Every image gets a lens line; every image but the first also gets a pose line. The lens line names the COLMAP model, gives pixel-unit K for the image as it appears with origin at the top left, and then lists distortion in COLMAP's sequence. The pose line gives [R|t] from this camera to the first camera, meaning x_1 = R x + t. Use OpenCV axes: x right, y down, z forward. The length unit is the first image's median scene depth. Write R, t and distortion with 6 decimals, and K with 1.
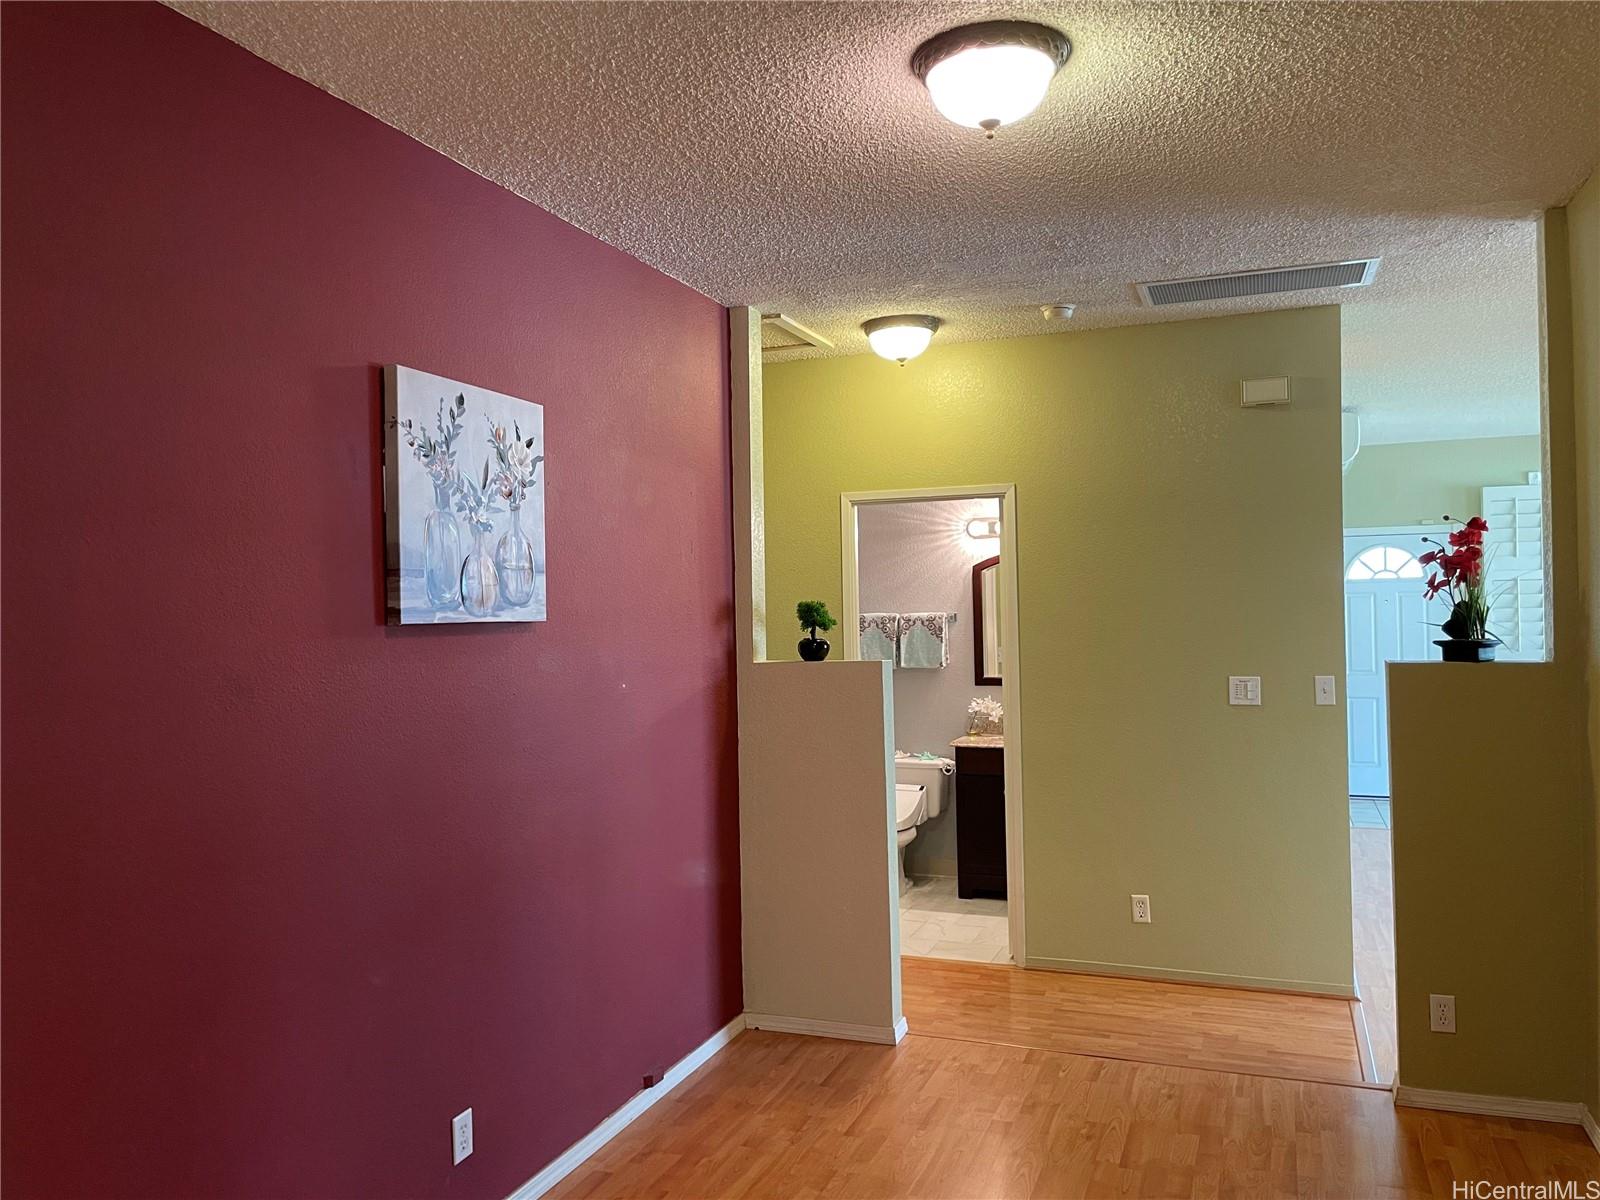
lens RADIAL K [[1224.1, 0, 800.0], [0, 1224.1, 600.0], [0, 0, 1]] dist [0.065614, -0.099603]
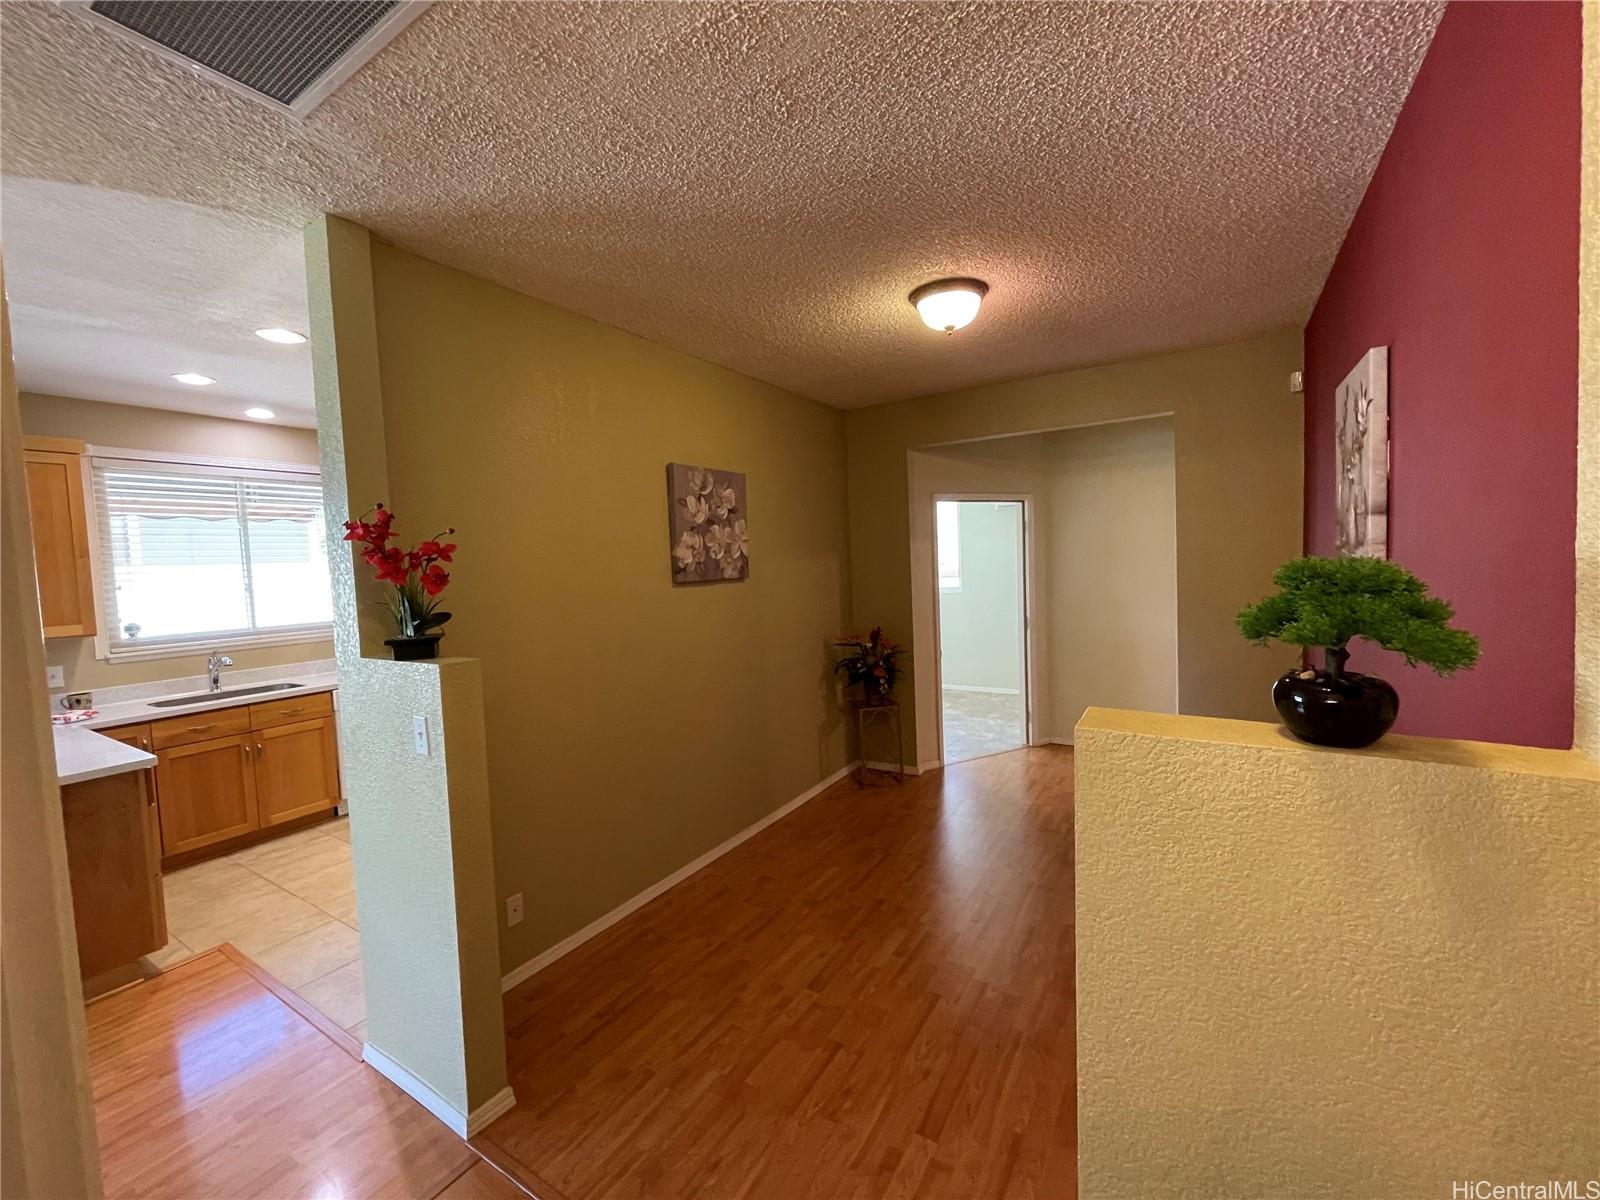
lens RADIAL K [[645.3, 0, 800.0], [0, 645.3, 600.0], [0, 0, 1]] dist [-0.000177, 0.000000]
pose [[-0.980642, 0.047298, 0.190013, 0.148964], [0.057266, 0.997237, 0.047314, -0.002830], [-0.187250, 0.057279, -0.980641, 1.492811]]
